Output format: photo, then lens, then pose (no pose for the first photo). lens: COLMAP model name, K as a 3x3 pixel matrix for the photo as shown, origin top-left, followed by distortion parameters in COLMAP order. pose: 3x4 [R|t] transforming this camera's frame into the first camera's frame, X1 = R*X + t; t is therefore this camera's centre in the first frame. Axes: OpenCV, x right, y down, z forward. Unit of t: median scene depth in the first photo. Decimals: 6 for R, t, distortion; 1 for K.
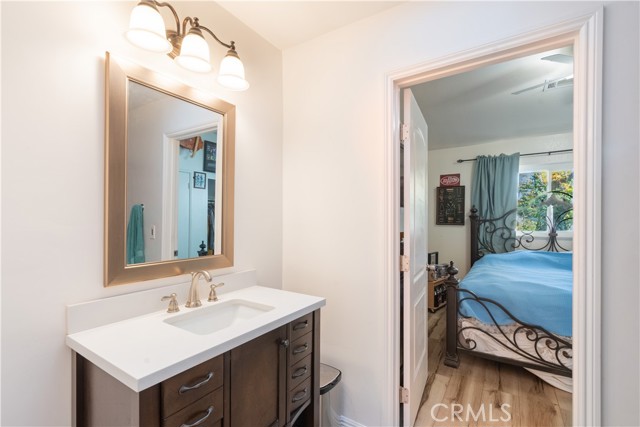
lens RADIAL K [[289.4, 0, 316.2], [0, 289.4, 220.1], [0, 0, 1]] dist [0.005075, 0.000805]
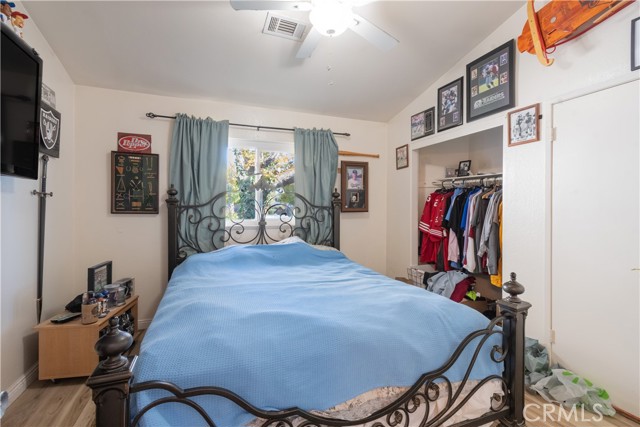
lens RADIAL K [[289.4, 0, 317.0], [0, 289.4, 211.6], [0, 0, 1]] dist [0.005075, 0.000805]
pose [[0.573695, -0.011984, 0.818981, 0.186166], [-0.002673, 0.999860, 0.016503, 0.000300], [-0.819065, -0.011657, 0.573583, 0.340508]]
